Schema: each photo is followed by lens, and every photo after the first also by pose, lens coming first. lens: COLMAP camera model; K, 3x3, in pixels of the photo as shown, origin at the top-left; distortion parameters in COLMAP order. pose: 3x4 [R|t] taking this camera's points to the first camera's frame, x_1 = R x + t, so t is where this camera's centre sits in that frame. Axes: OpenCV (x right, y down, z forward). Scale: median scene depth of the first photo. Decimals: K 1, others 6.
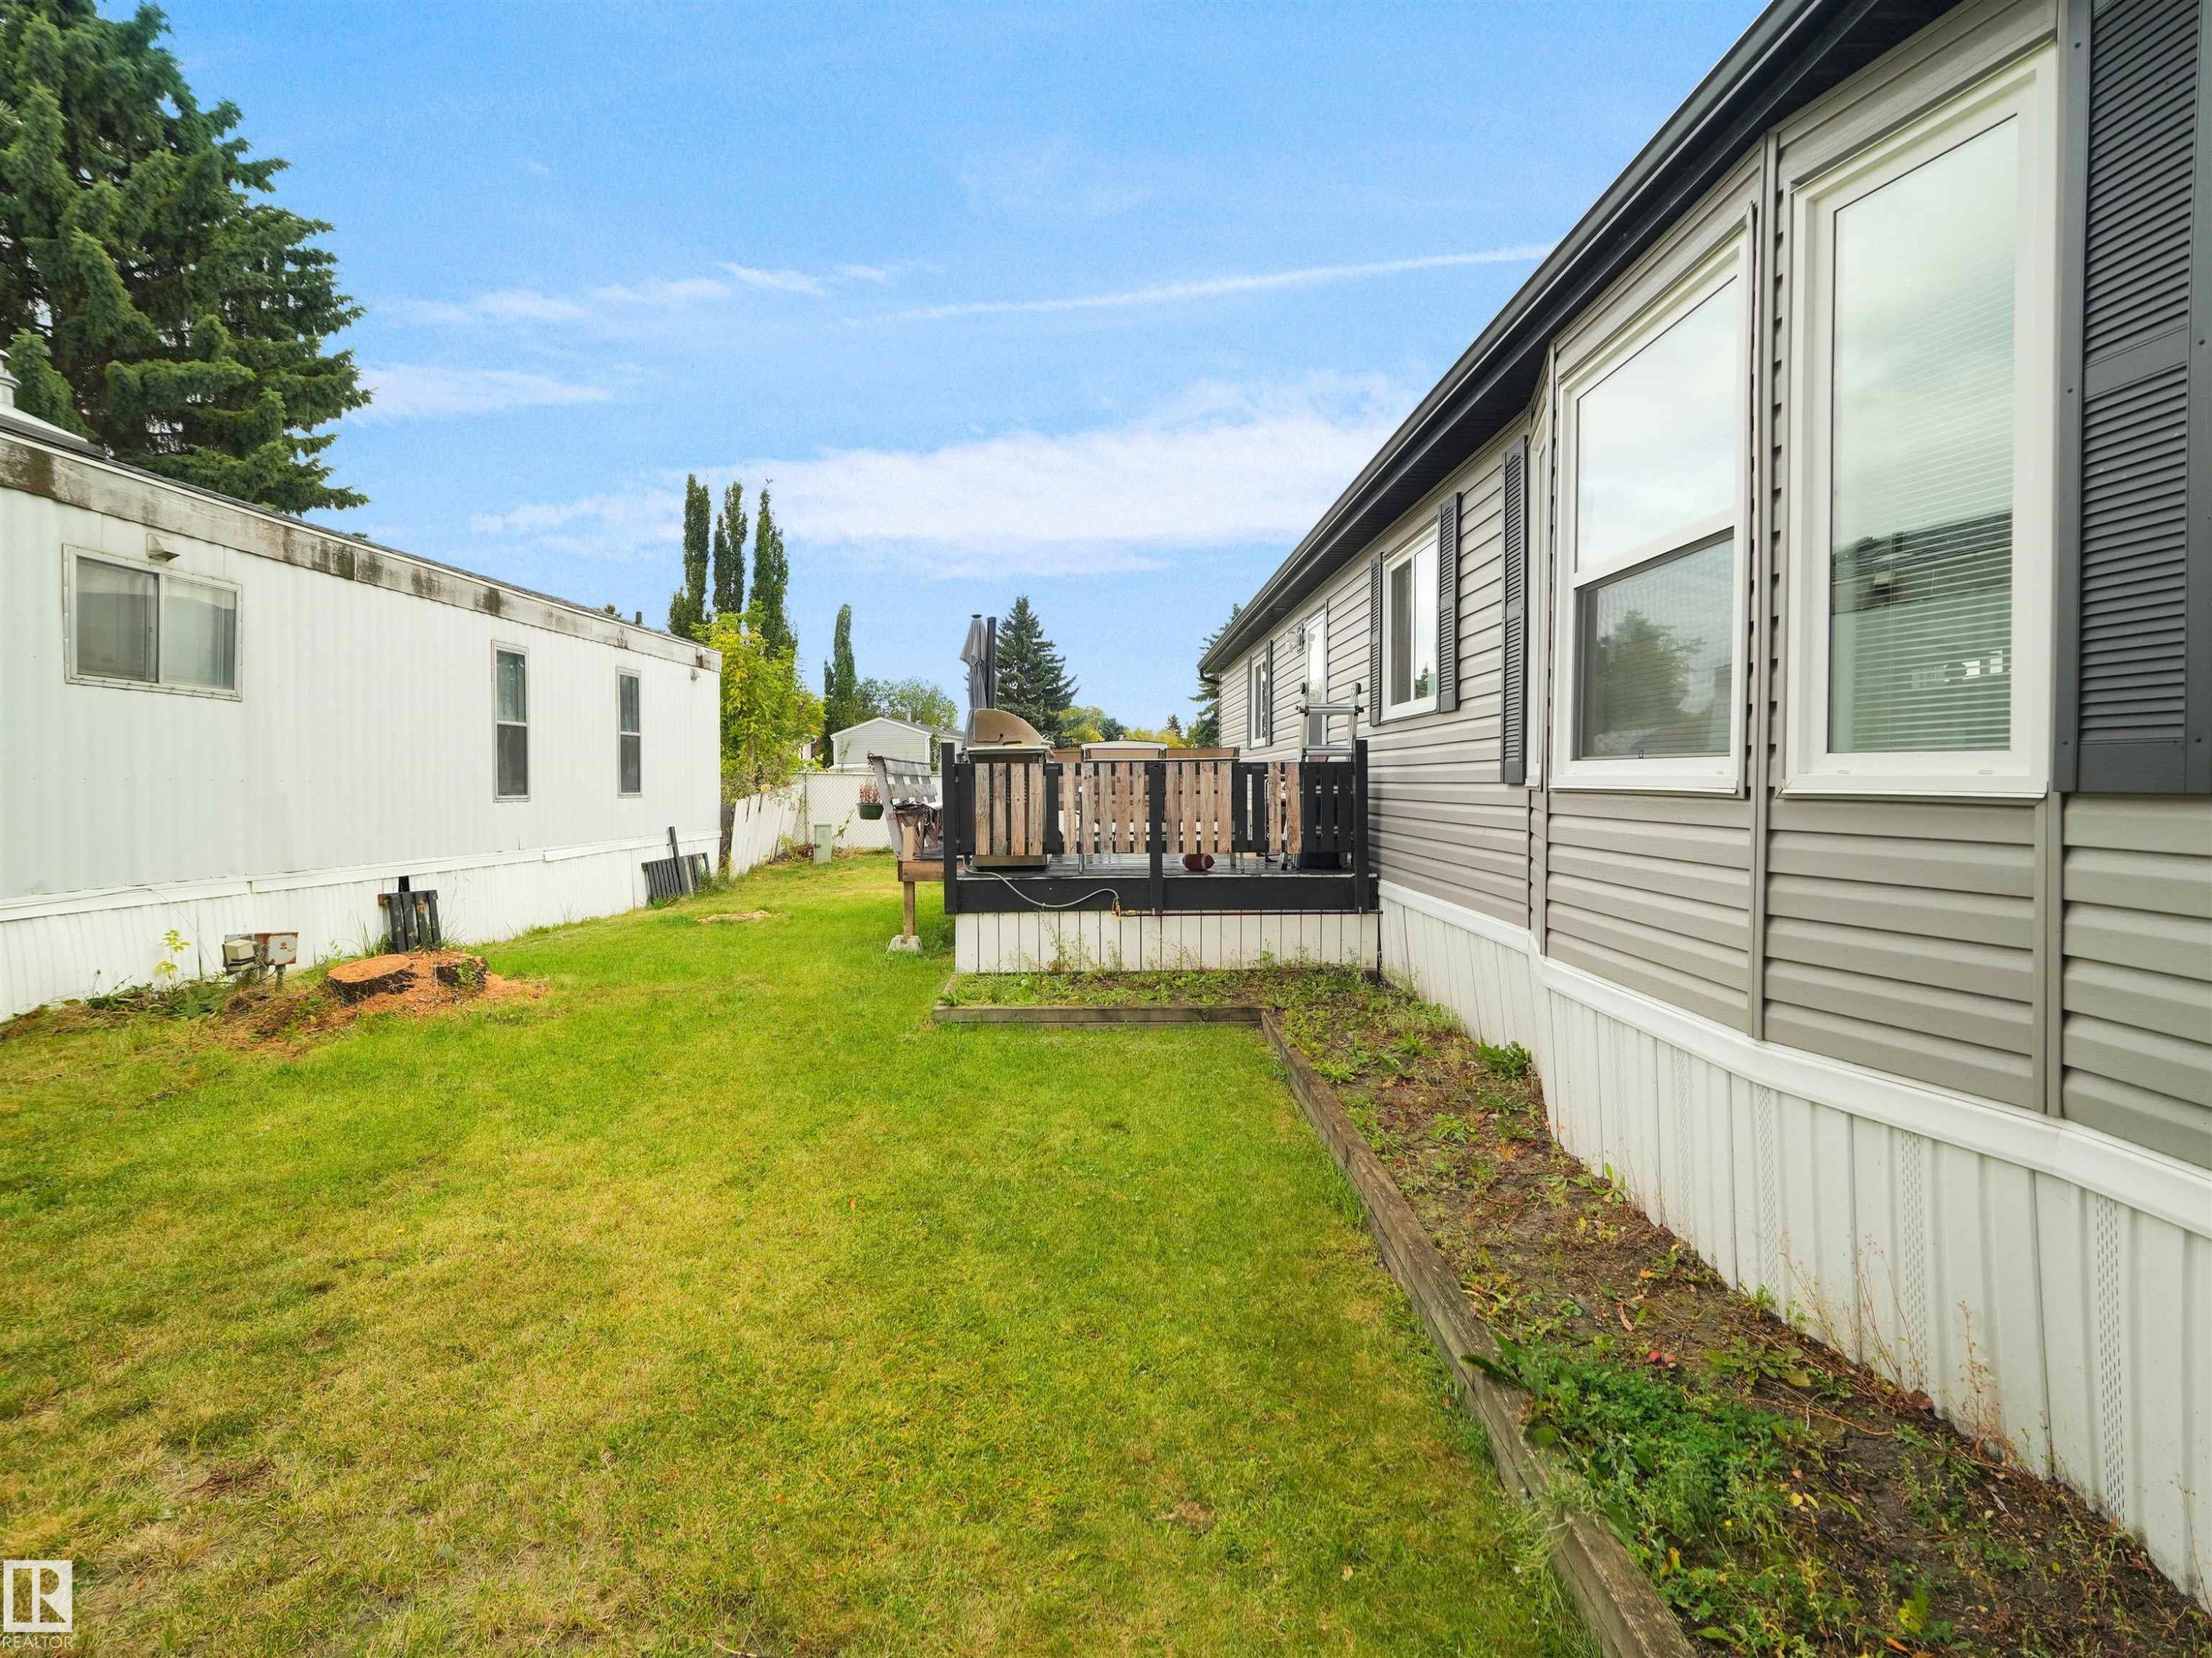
lens RADIAL K [[1080.5, 0, 1121.0], [0, 1080.5, 799.3], [0, 0, 1]] dist [-0.003950, 0.000772]
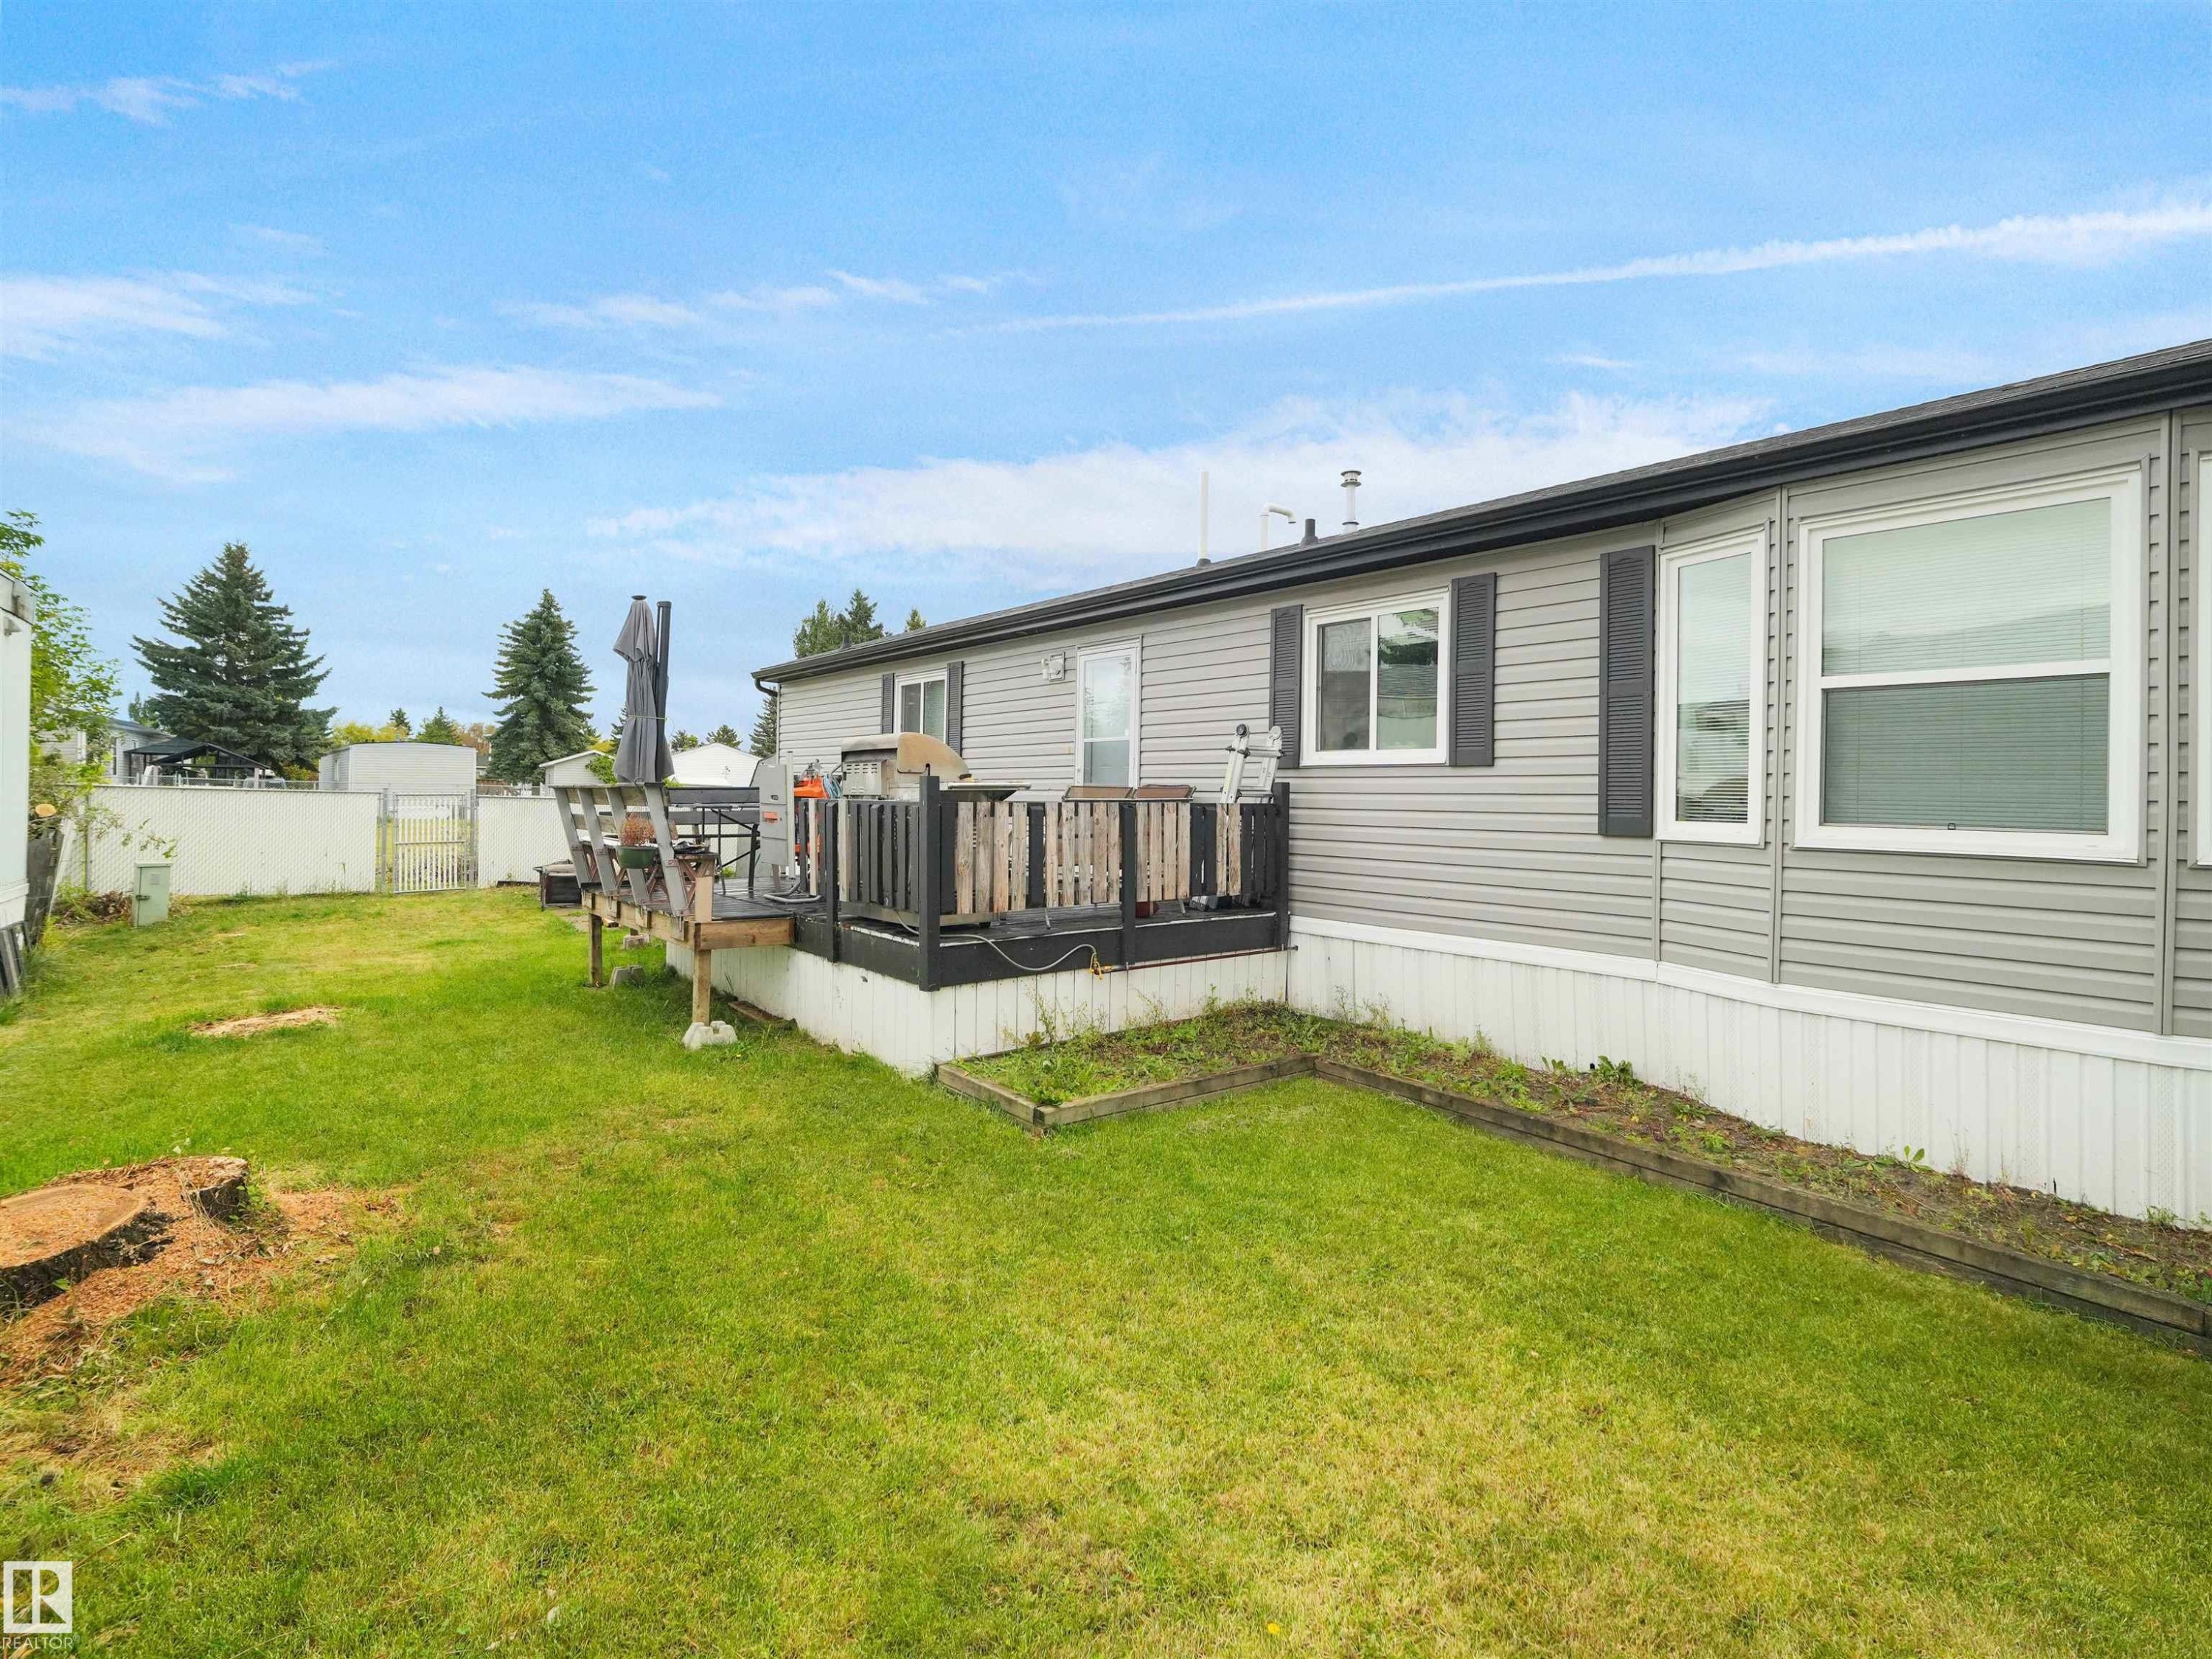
lens RADIAL K [[1080.3, 0, 1121.0], [0, 1080.3, 799.8], [0, 0, 1]] dist [-0.003950, 0.000772]
pose [[0.785393, 0.011211, 0.618896, -0.541444], [-0.004540, 0.999913, -0.012351, -0.025239], [-0.618981, 0.006890, 0.785376, 0.284268]]
